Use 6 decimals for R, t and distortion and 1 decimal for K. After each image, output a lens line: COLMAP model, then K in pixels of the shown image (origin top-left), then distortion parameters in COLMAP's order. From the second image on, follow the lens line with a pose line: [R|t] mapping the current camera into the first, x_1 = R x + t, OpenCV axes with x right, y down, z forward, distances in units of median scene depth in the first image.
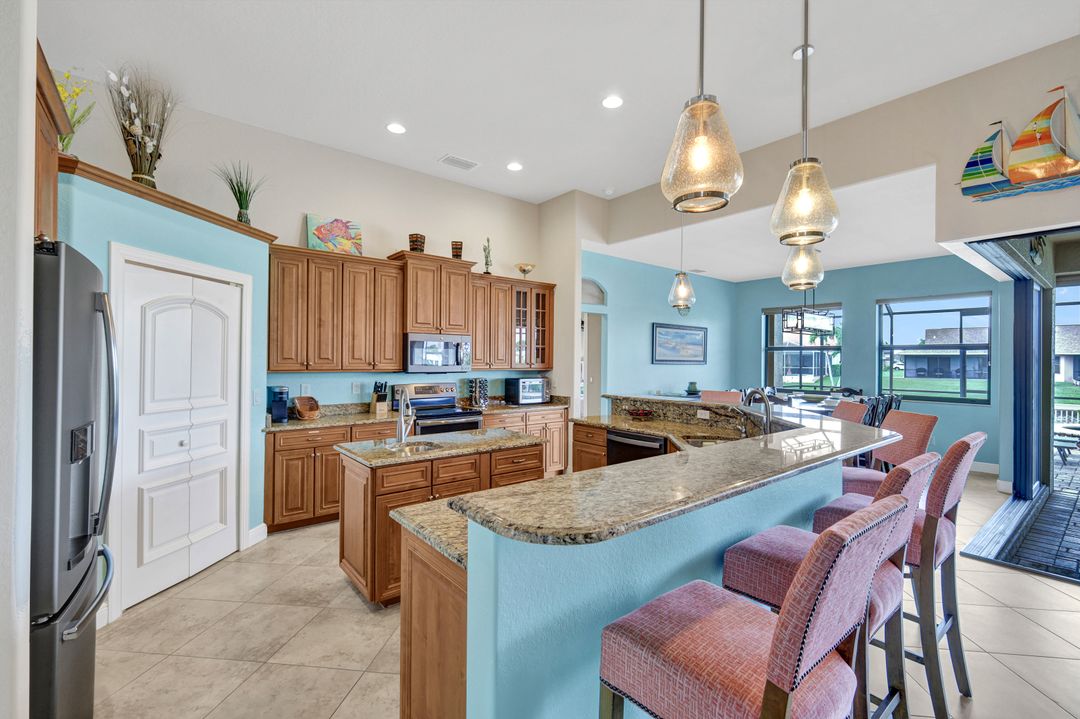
lens RADIAL K [[470.4, 0, 541.6], [0, 470.4, 358.5], [0, 0, 1]] dist [0.002078, -0.000194]
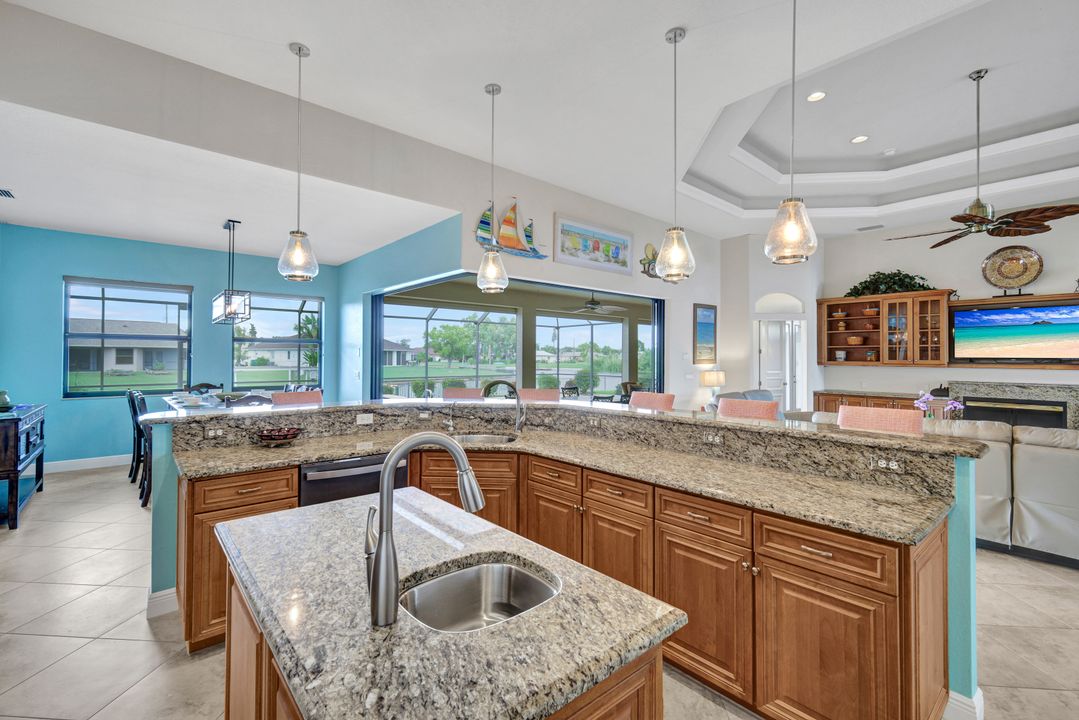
lens RADIAL K [[470.0, 0, 531.8], [0, 470.0, 354.5], [0, 0, 1]] dist [0.002078, -0.000194]
pose [[-0.033750, -0.003421, 0.999424, -0.385821], [-0.007785, 0.999965, 0.003160, 0.001193], [-0.999400, -0.007674, -0.033775, 0.586623]]
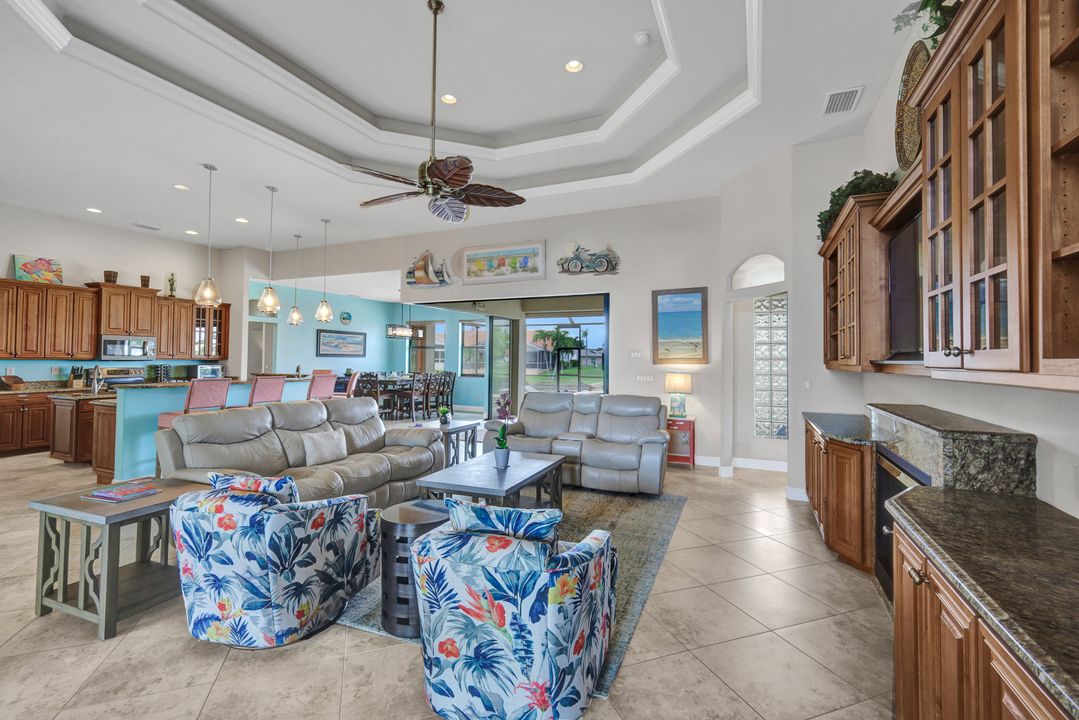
lens RADIAL K [[470.0, 0, 549.3], [0, 470.0, 345.6], [0, 0, 1]] dist [0.002078, -0.000194]
pose [[0.887100, 0.011632, 0.461432, 0.288712], [-0.001375, 0.999745, -0.022560, 0.014045], [-0.461576, 0.019379, 0.886889, -0.985334]]
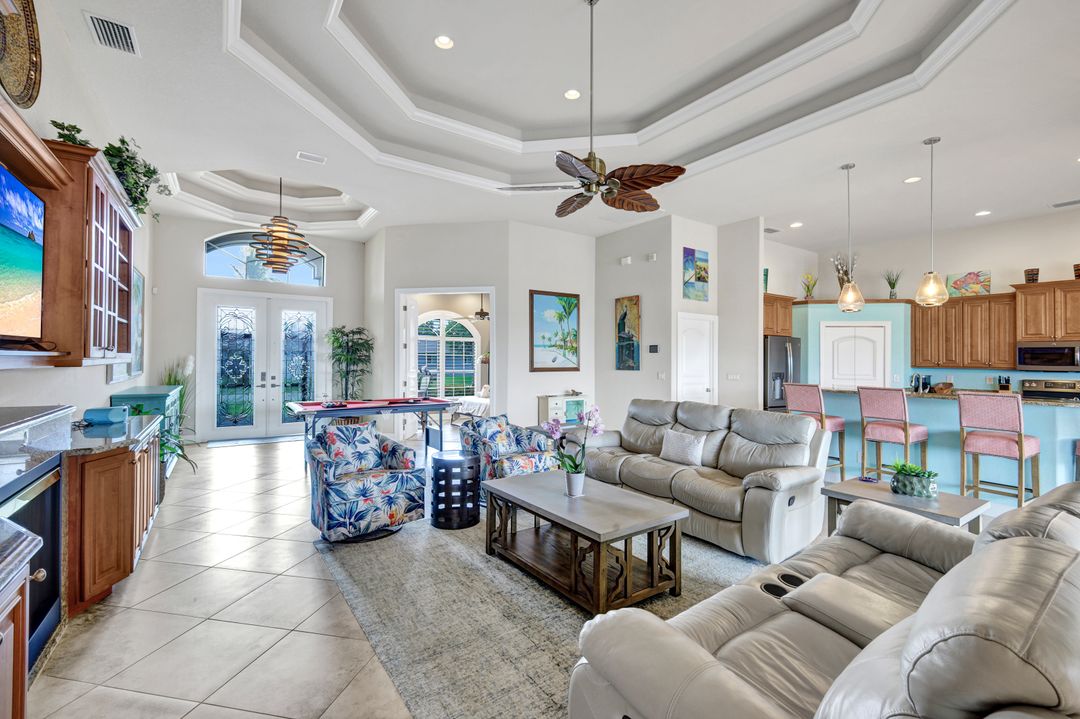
lens RADIAL K [[470.4, 0, 537.7], [0, 470.4, 354.7], [0, 0, 1]] dist [0.002078, -0.000194]
pose [[-0.075984, -0.018909, -0.996930, 1.140146], [-0.010782, 0.999777, -0.018141, 0.022865], [0.997051, 0.009370, -0.076171, -0.303325]]
